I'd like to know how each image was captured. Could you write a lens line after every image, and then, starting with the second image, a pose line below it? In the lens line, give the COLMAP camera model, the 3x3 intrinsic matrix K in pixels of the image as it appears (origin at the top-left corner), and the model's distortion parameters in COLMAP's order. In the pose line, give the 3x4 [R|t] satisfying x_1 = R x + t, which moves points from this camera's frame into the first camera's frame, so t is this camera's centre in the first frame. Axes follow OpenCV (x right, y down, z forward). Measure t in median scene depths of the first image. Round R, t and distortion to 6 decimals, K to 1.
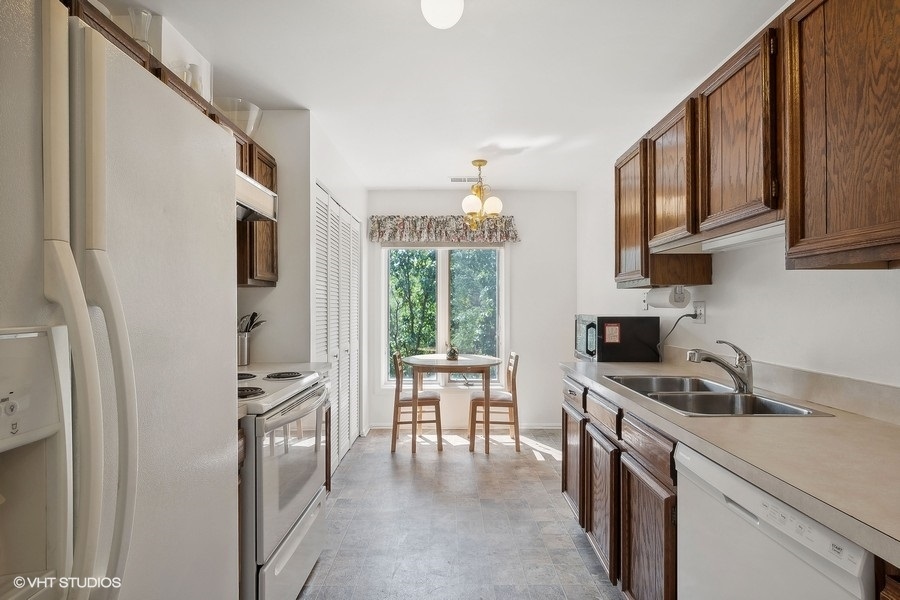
lens RADIAL K [[466.8, 0, 451.4], [0, 466.8, 301.5], [0, 0, 1]] dist [-0.002891, -0.001186]
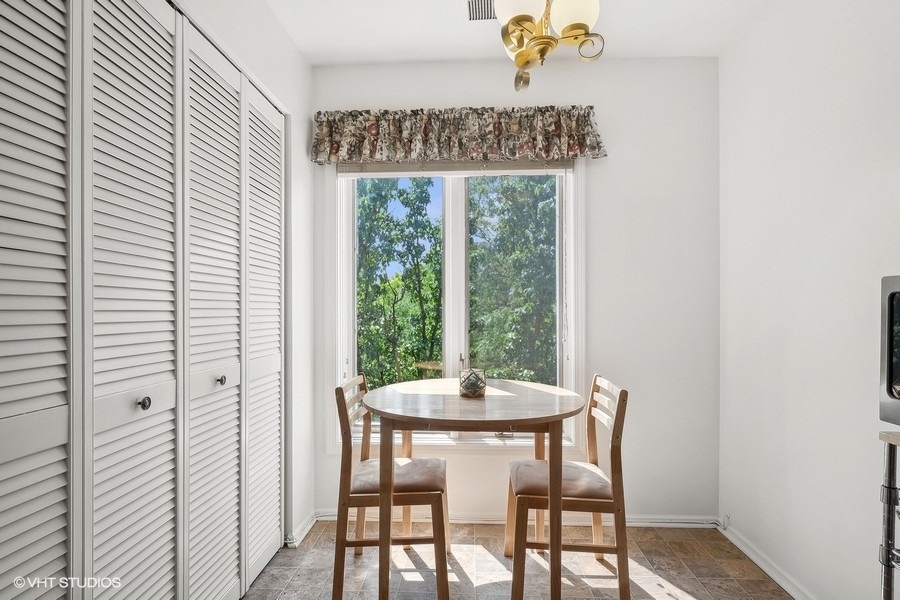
lens RADIAL K [[466.8, 0, 445.3], [0, 466.8, 306.0], [0, 0, 1]] dist [-0.002891, -0.001186]
pose [[0.997903, -0.003130, -0.064658, 0.005077], [0.003189, 0.999995, 0.000814, 0.032752], [0.064655, -0.001019, 0.997907, 0.489042]]
